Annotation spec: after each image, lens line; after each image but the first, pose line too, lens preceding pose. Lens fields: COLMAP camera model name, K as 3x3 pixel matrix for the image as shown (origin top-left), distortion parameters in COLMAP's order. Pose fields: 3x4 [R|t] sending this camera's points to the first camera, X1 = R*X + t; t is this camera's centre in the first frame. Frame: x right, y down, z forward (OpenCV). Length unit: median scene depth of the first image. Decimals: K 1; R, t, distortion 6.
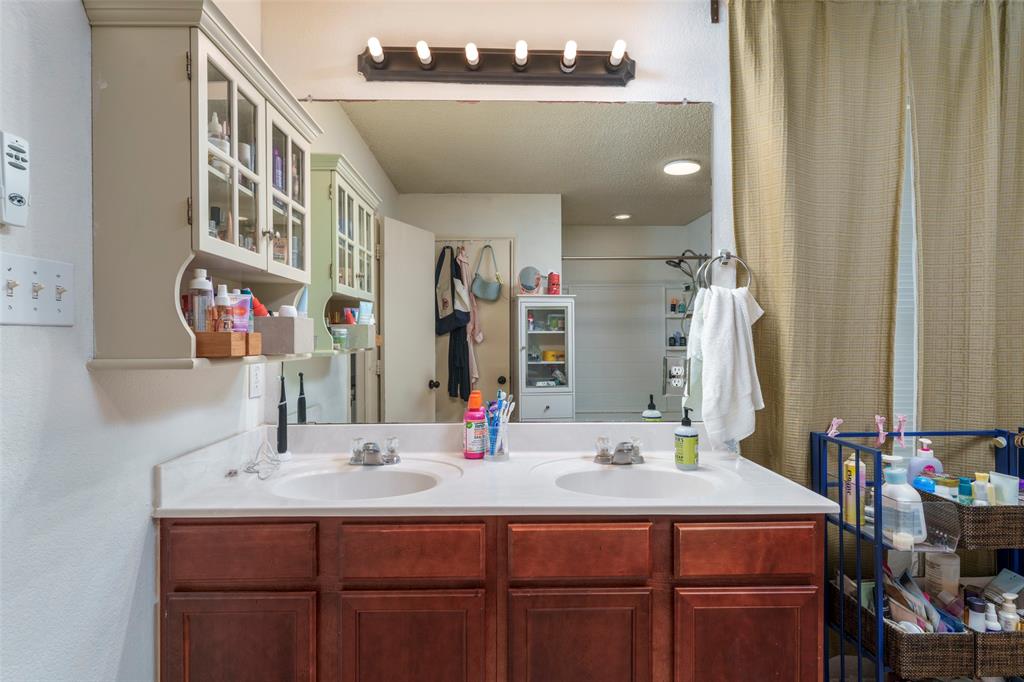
lens RADIAL K [[555.5, 0, 512.0], [0, 555.5, 311.0], [0, 0, 1]] dist [0.000228, -0.000604]
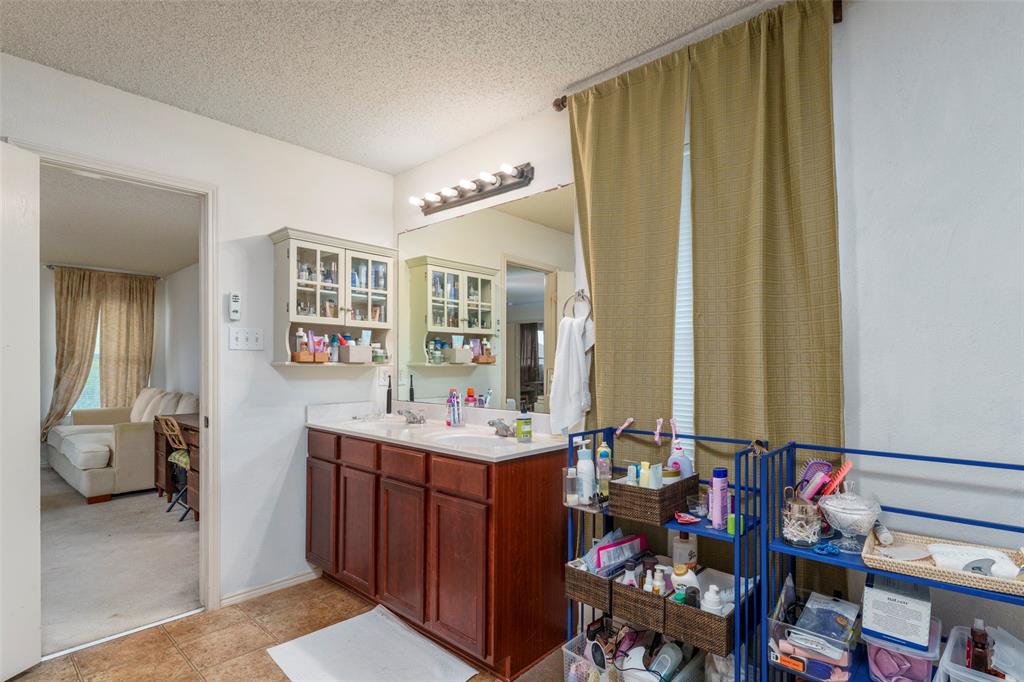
lens RADIAL K [[514.5, 0, 512.6], [0, 514.5, 321.9], [0, 0, 1]] dist [-0.004748, -0.000288]
pose [[0.715544, -0.053523, -0.696515, 1.460447], [0.030581, 0.998505, -0.045312, 0.028669], [0.697898, 0.011123, 0.716110, -0.018244]]
